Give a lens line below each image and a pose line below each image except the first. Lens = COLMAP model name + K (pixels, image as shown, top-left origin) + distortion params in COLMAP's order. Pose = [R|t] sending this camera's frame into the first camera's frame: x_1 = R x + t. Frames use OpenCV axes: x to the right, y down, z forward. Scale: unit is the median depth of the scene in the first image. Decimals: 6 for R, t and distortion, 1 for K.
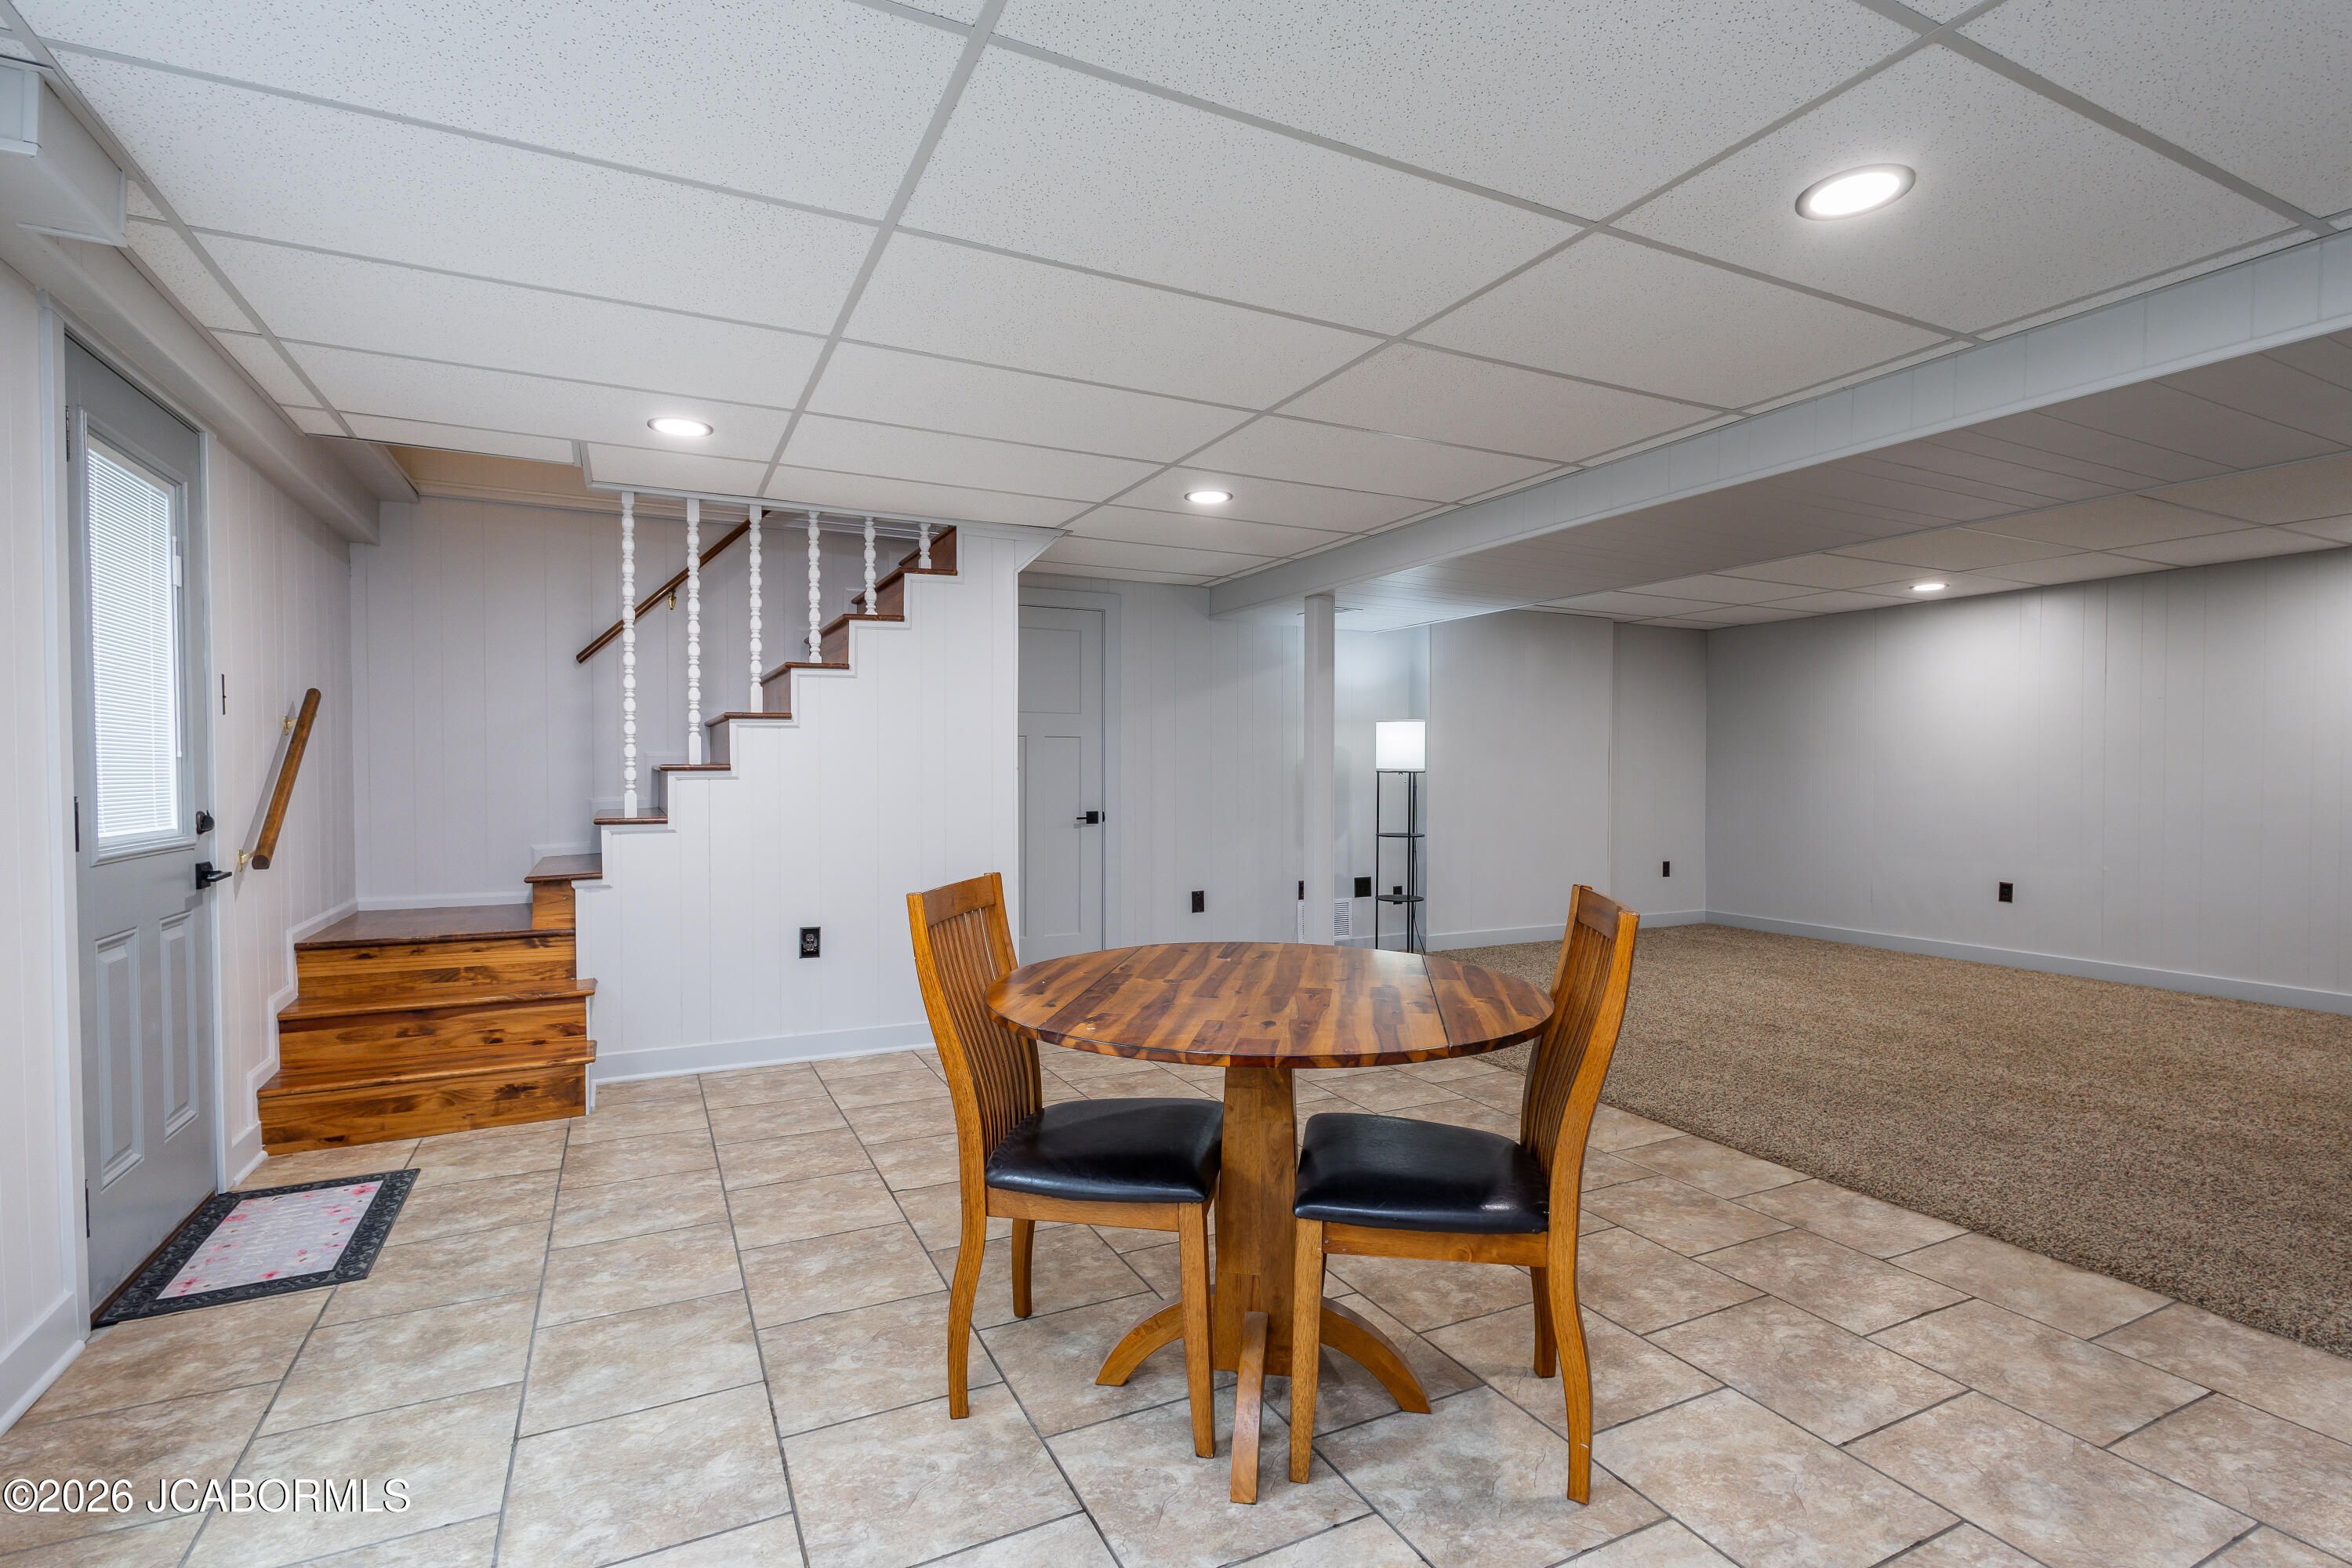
lens RADIAL K [[1082.3, 0, 1172.2], [0, 1082.3, 782.0], [0, 0, 1]] dist [0.012101, -0.000352]
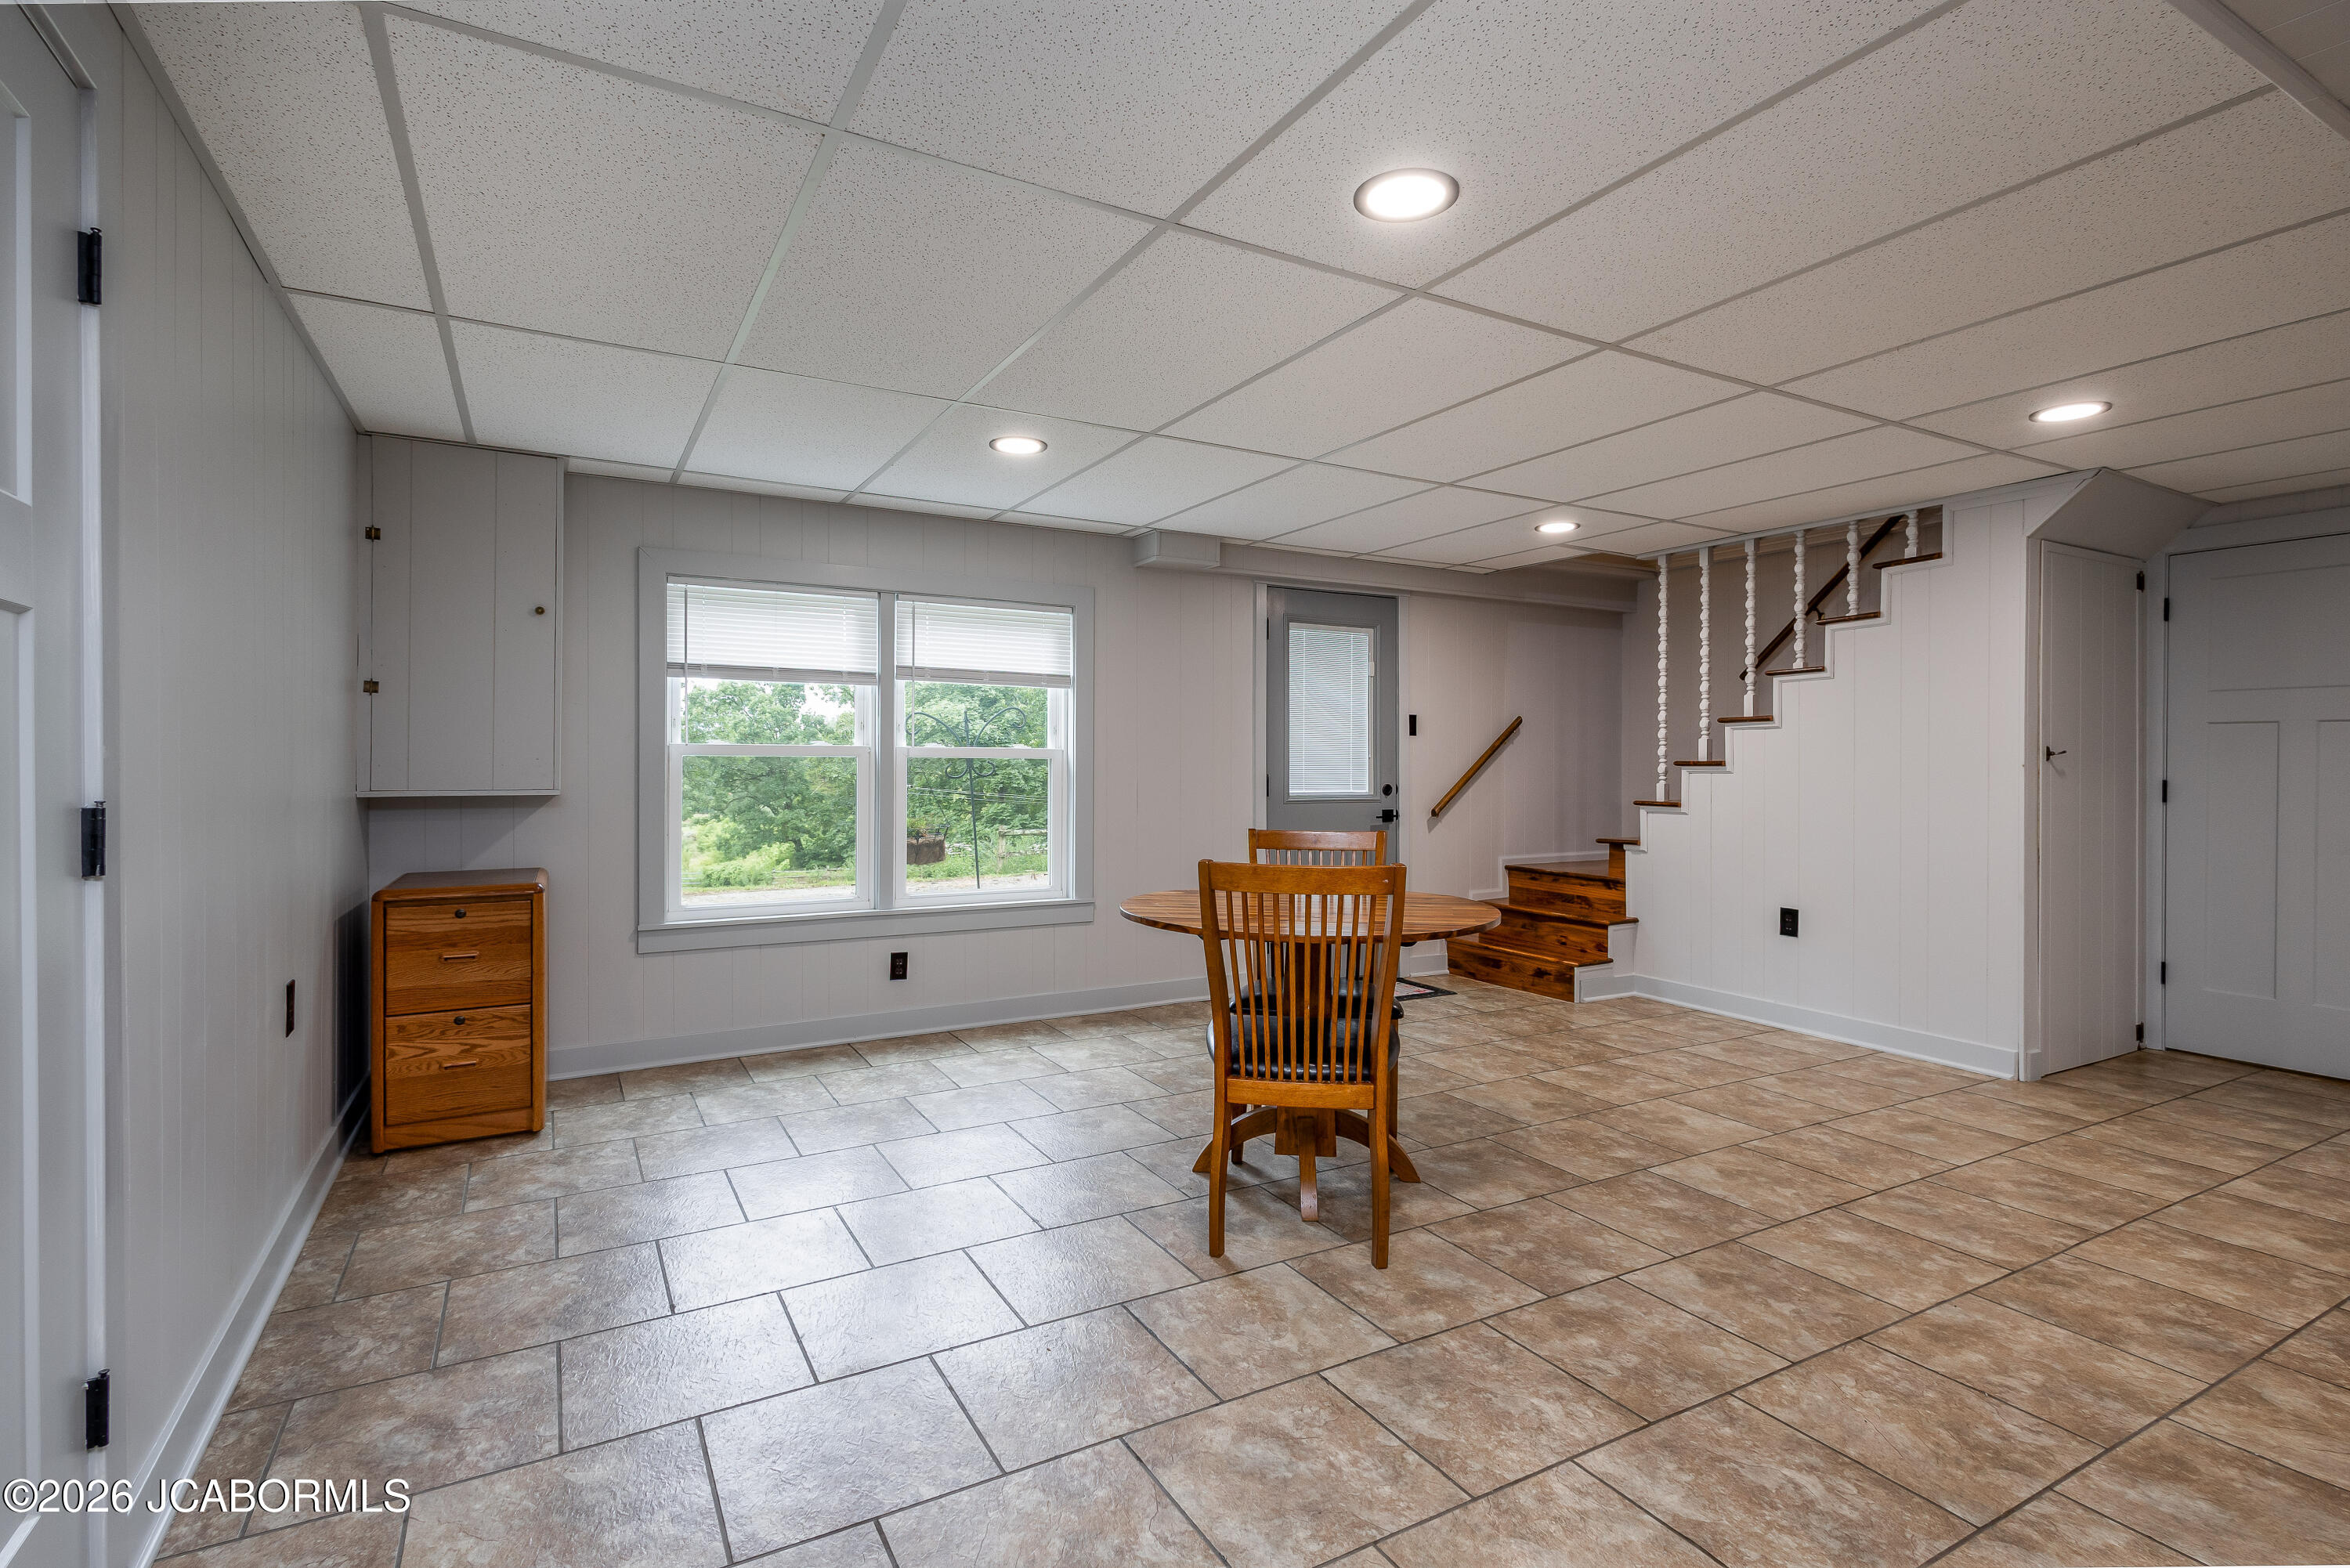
lens RADIAL K [[1105.8, 0, 1274.4], [0, 1105.8, 781.0], [0, 0, 1]] dist [0.000288, 0.000001]
pose [[0.128311, 0.017604, -0.991578, 0.865106], [-0.015598, 0.999755, 0.015731, -0.006897], [0.991611, 0.013448, 0.128554, 0.404681]]
